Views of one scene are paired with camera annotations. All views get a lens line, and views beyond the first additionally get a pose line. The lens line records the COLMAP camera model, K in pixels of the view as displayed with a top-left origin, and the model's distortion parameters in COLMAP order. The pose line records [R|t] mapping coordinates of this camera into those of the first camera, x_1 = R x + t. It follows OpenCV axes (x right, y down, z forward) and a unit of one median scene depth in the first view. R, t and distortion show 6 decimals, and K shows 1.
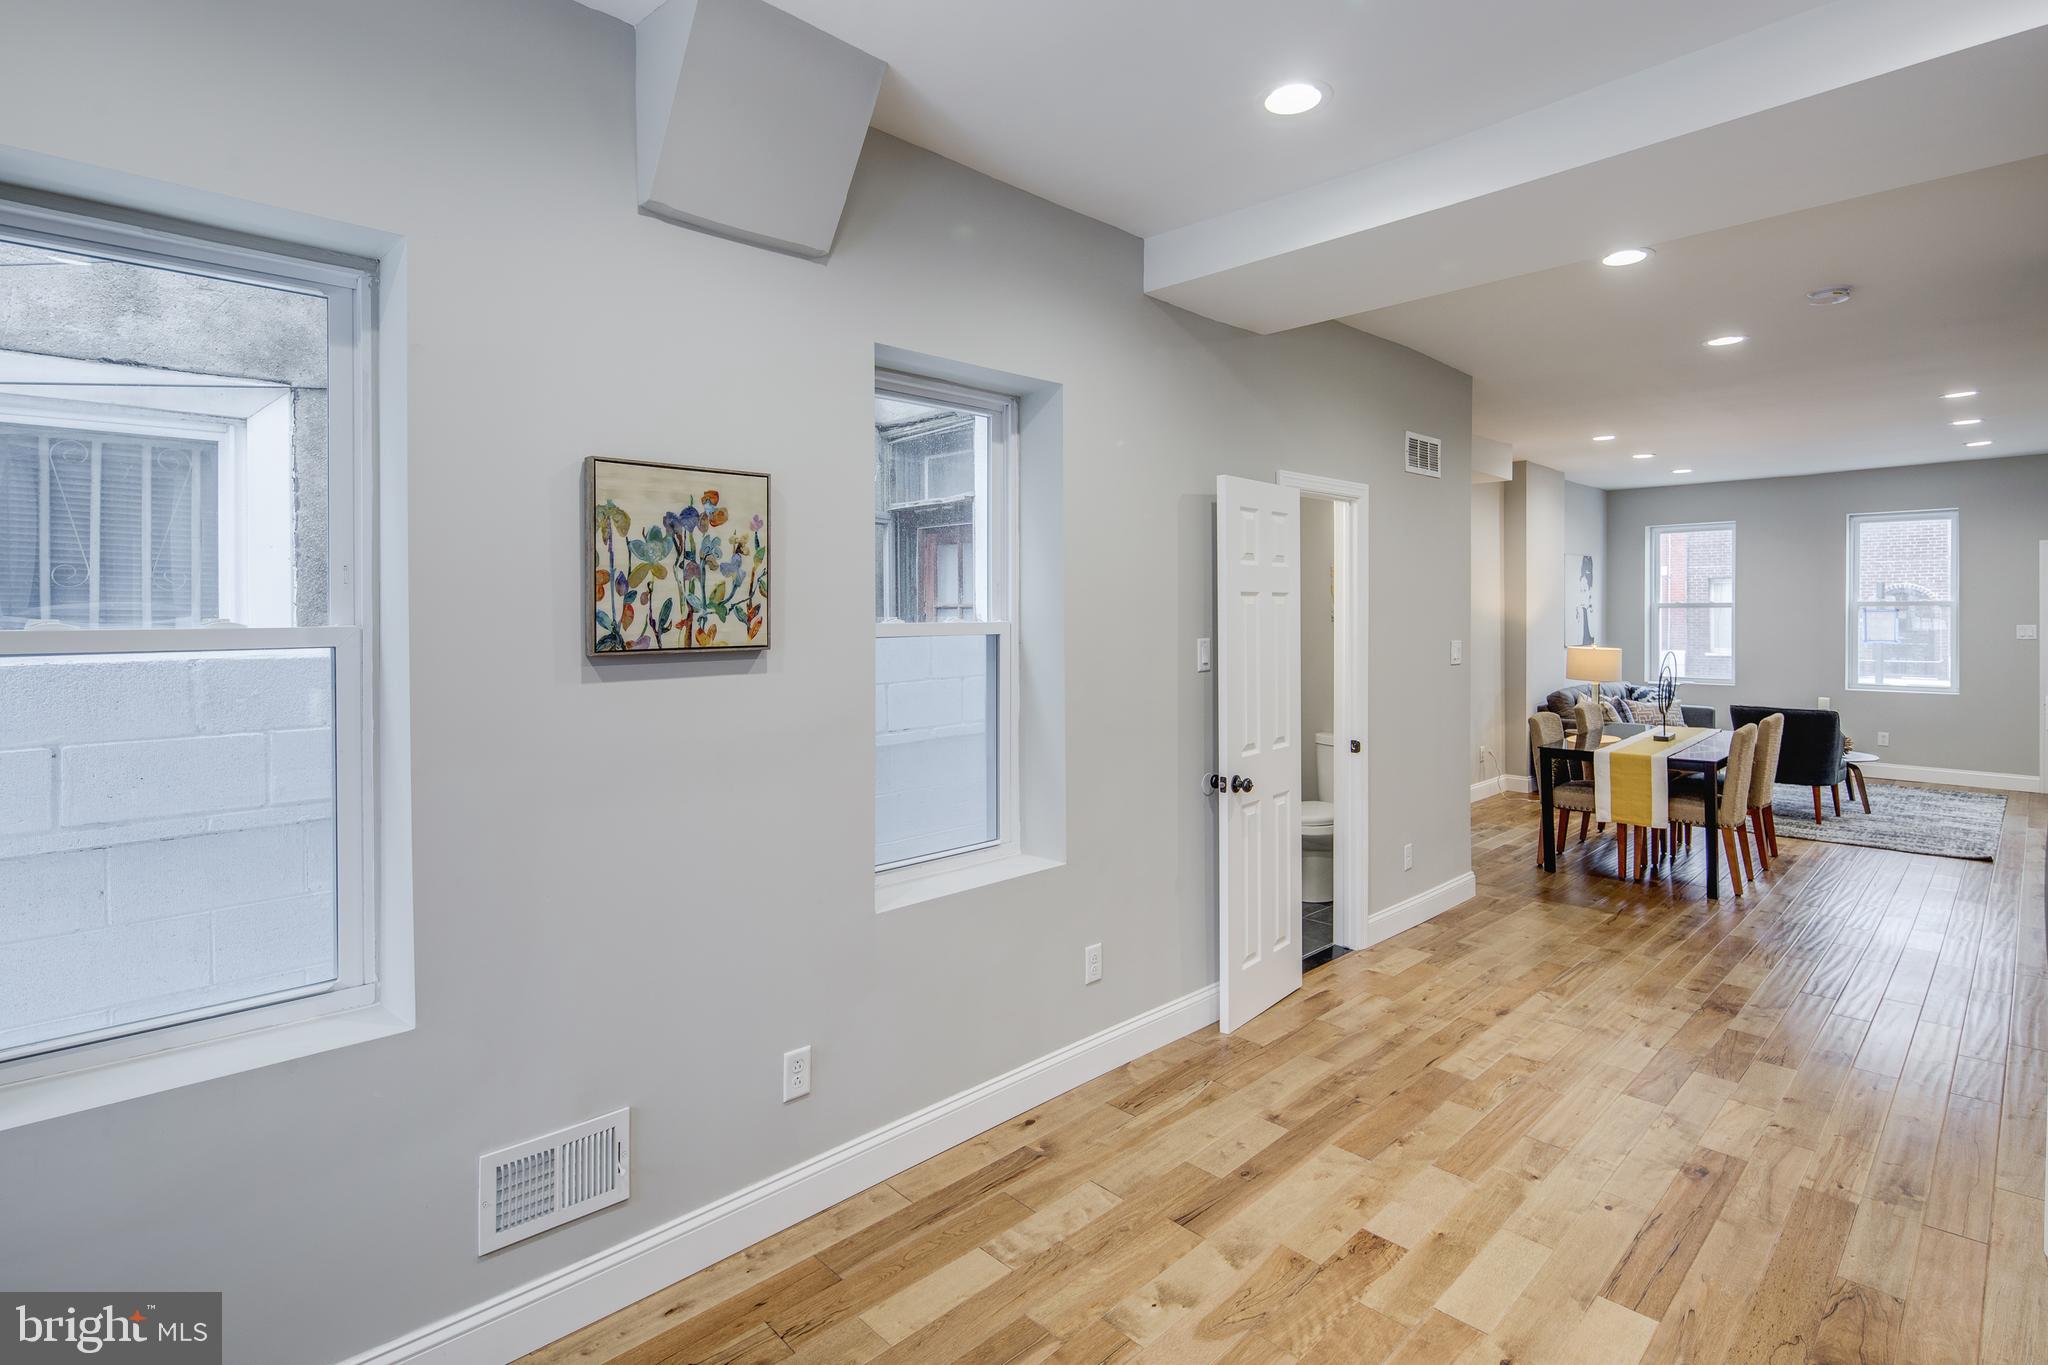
lens RADIAL K [[997.8, 0, 1021.6], [0, 997.8, 617.5], [0, 0, 1]] dist [0.003748, -0.004387]
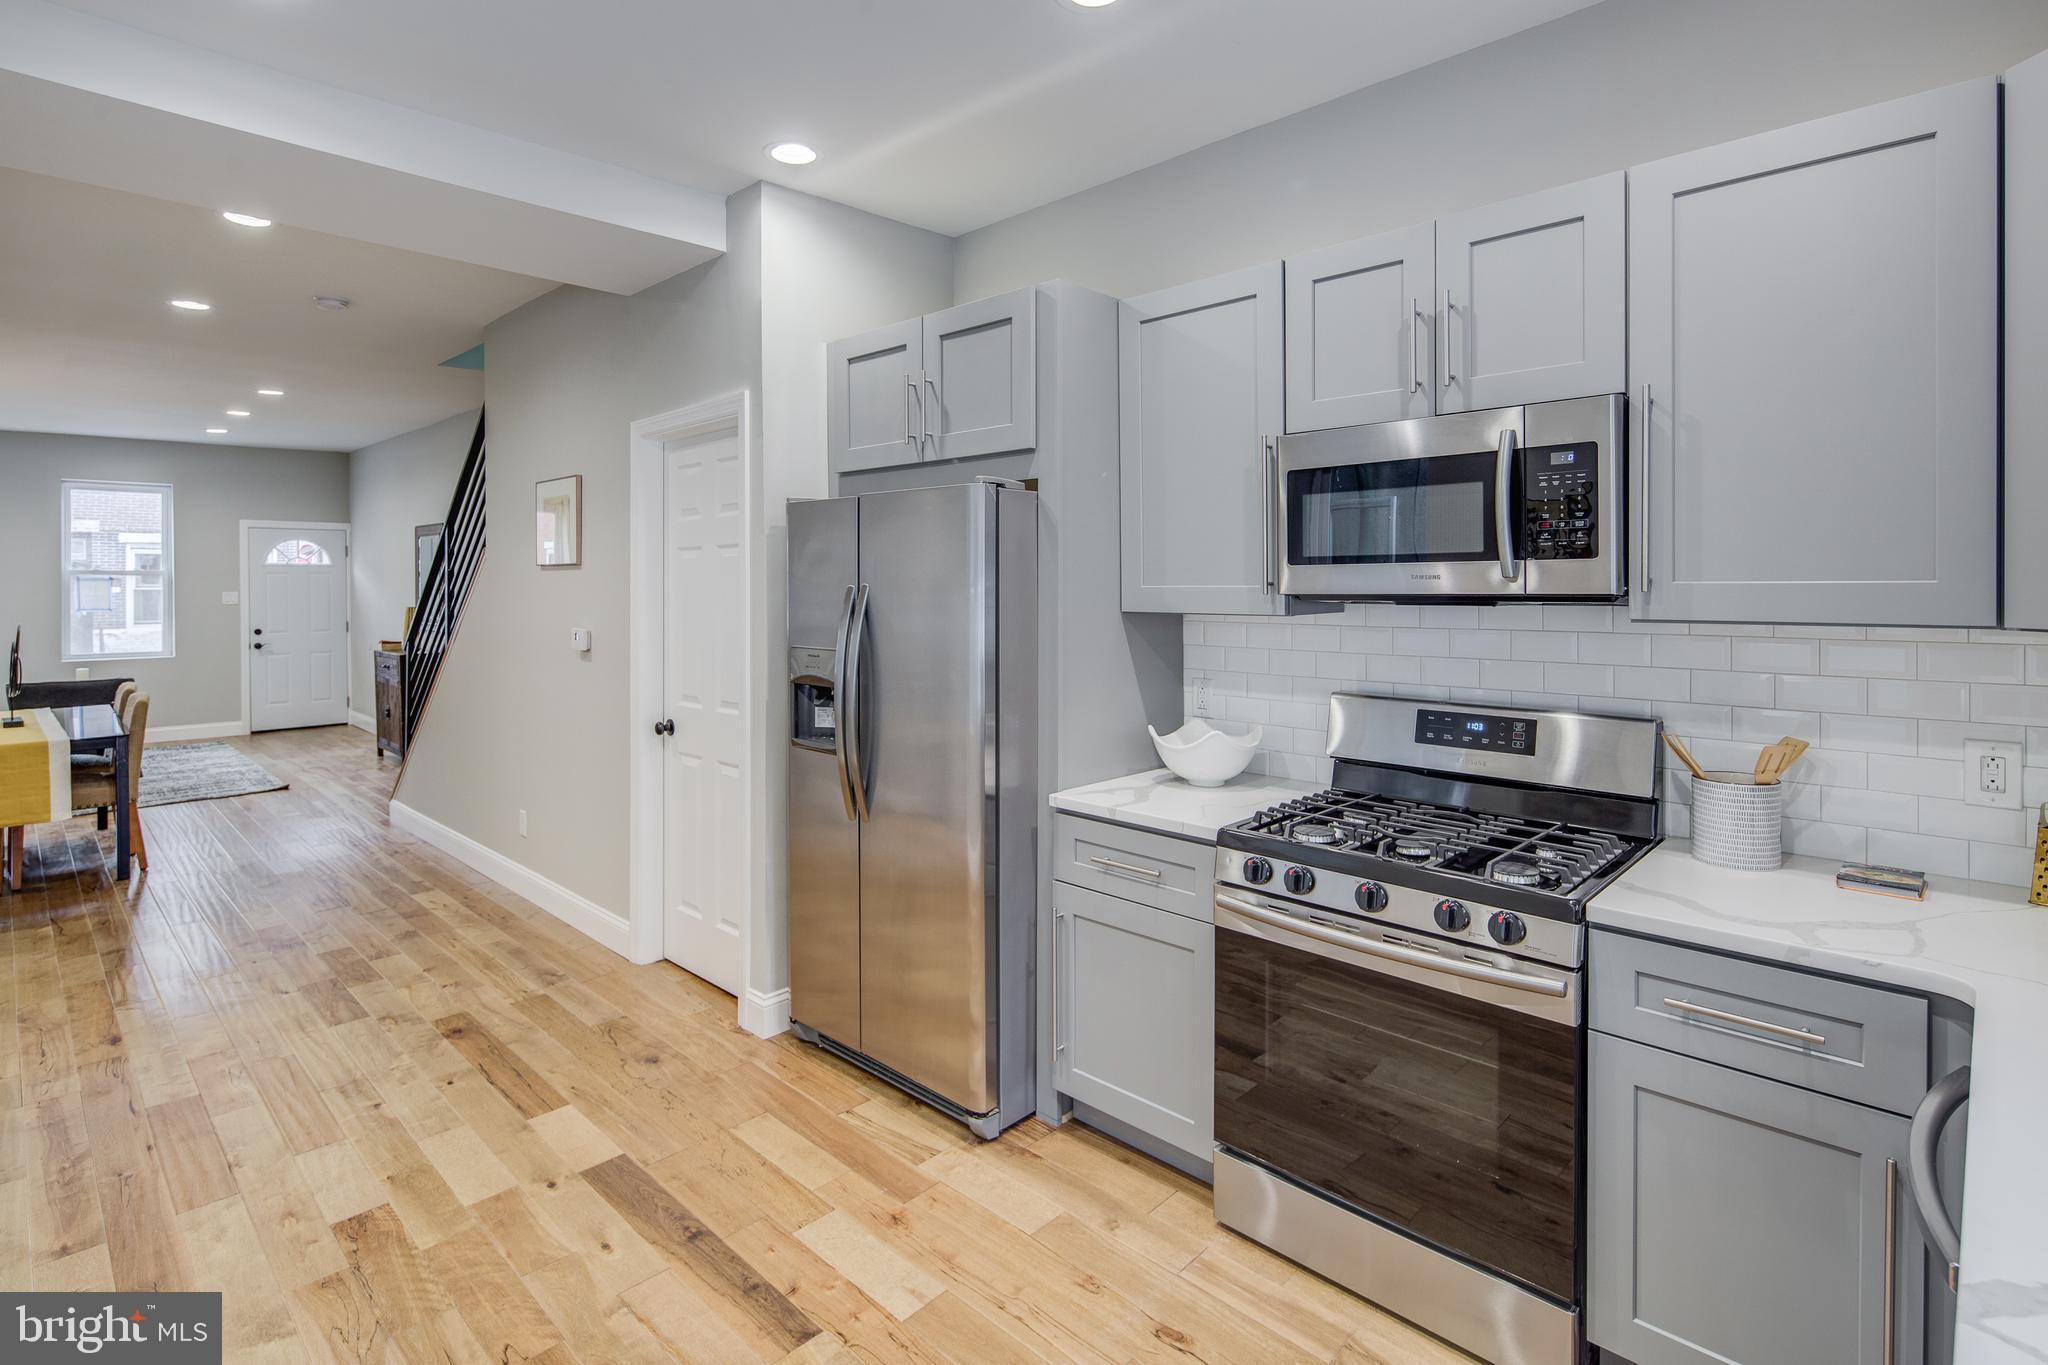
lens RADIAL K [[997.8, 0, 1033.4], [0, 997.8, 587.9], [0, 0, 1]] dist [0.003748, -0.004387]
pose [[-0.034642, -0.004919, 0.999388, -0.274257], [0.007985, 0.999955, 0.005198, 0.006367], [-0.999368, 0.008160, -0.034601, 0.164292]]
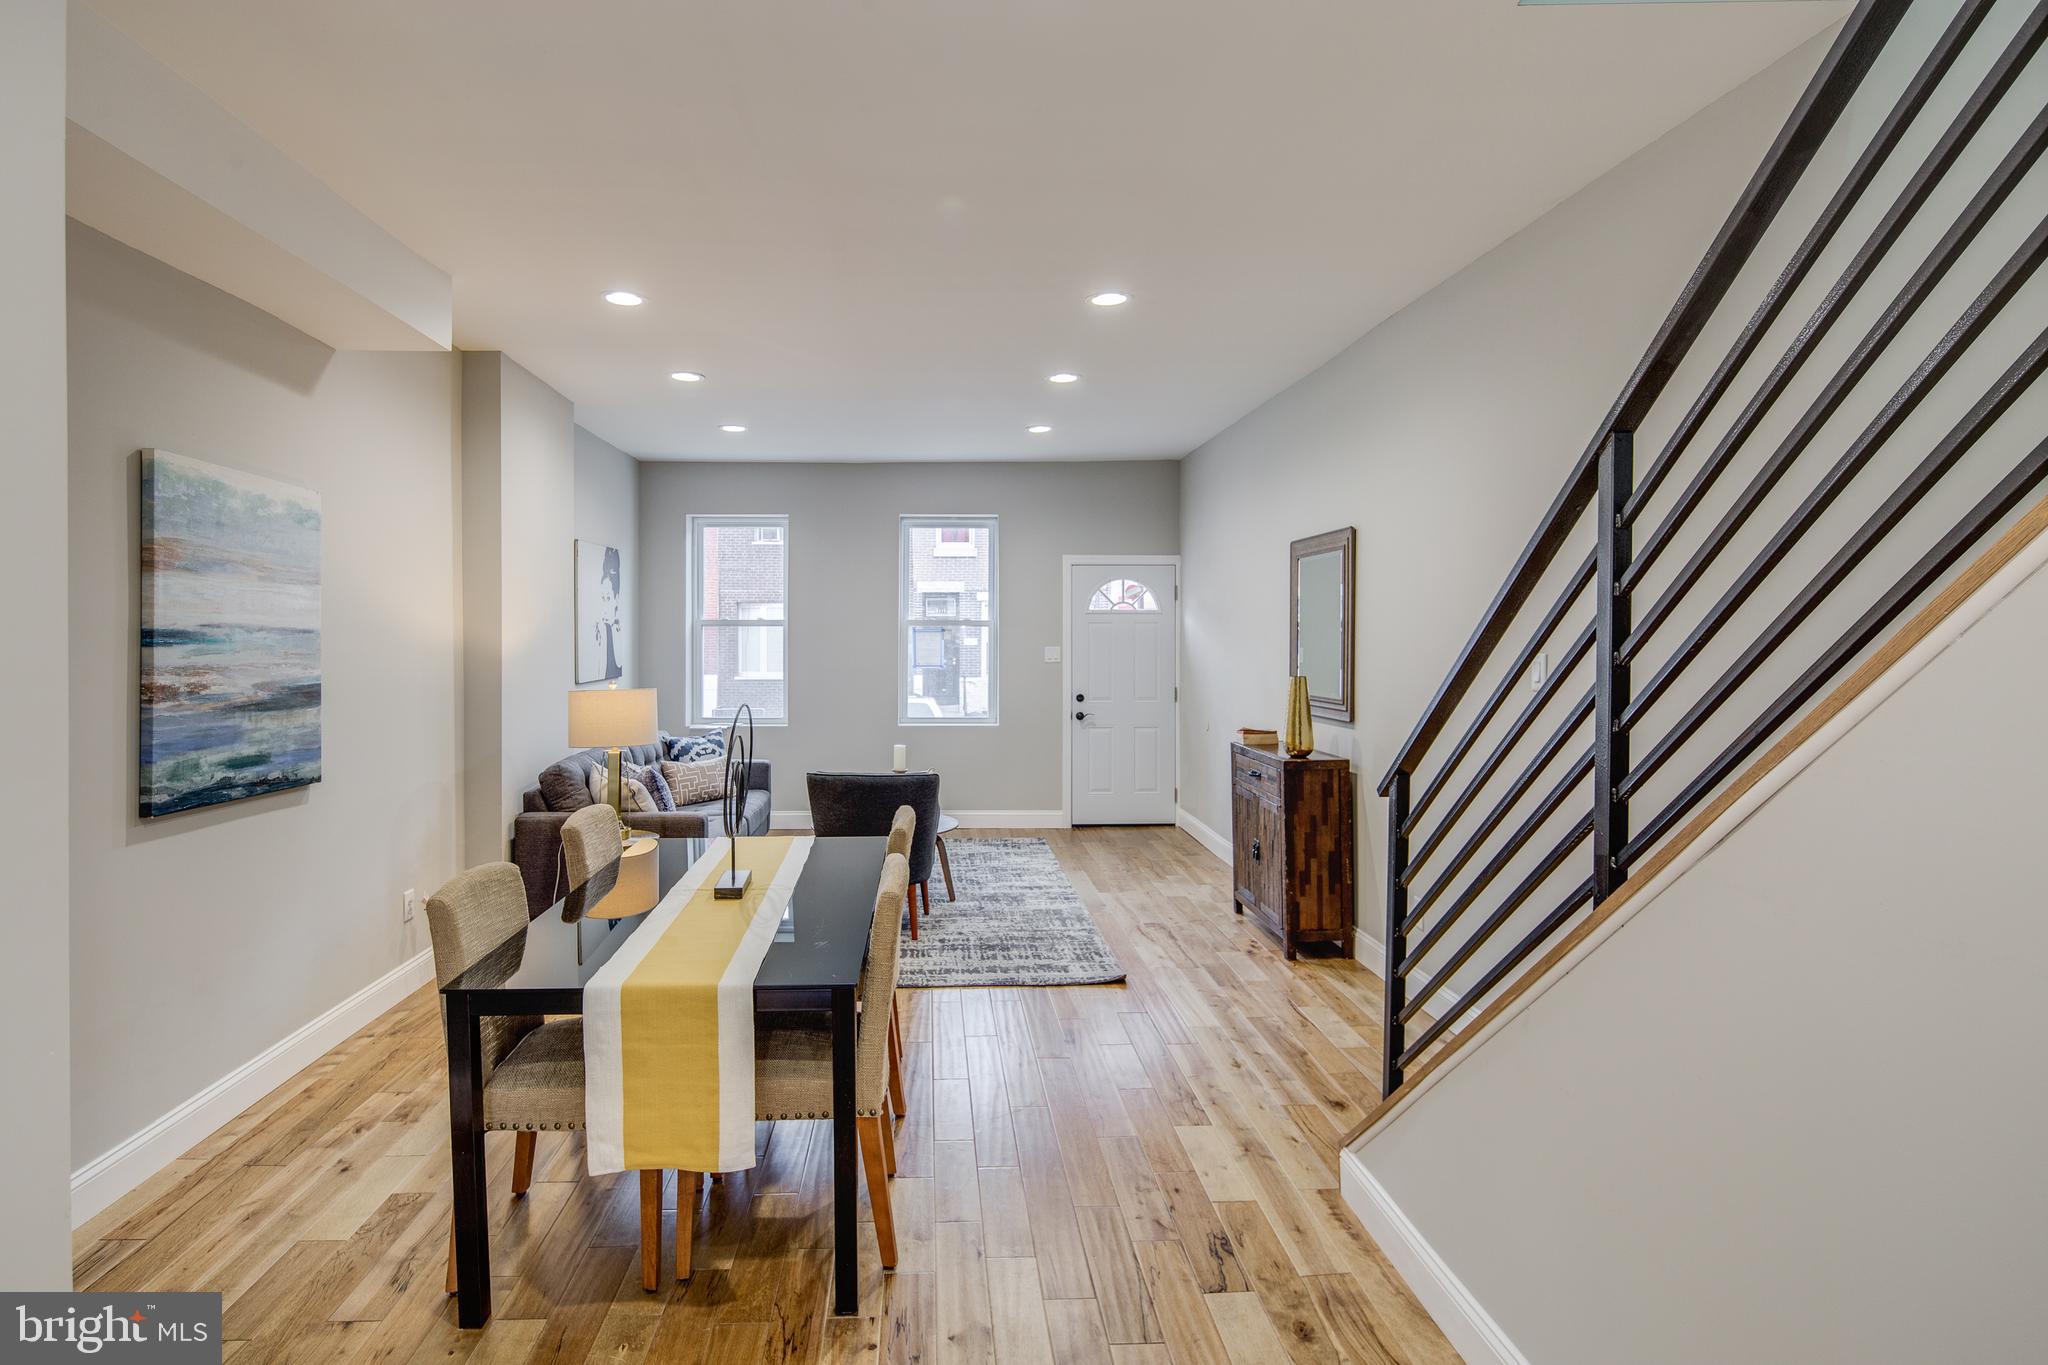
lens RADIAL K [[997.8, 0, 949.5], [0, 997.8, 644.1], [0, 0, 1]] dist [0.003748, -0.004387]
pose [[0.680355, -0.001795, 0.732881, 0.408967], [0.001686, 0.999998, 0.000885, 0.006533], [-0.732881, 0.000633, 0.680357, 0.671711]]
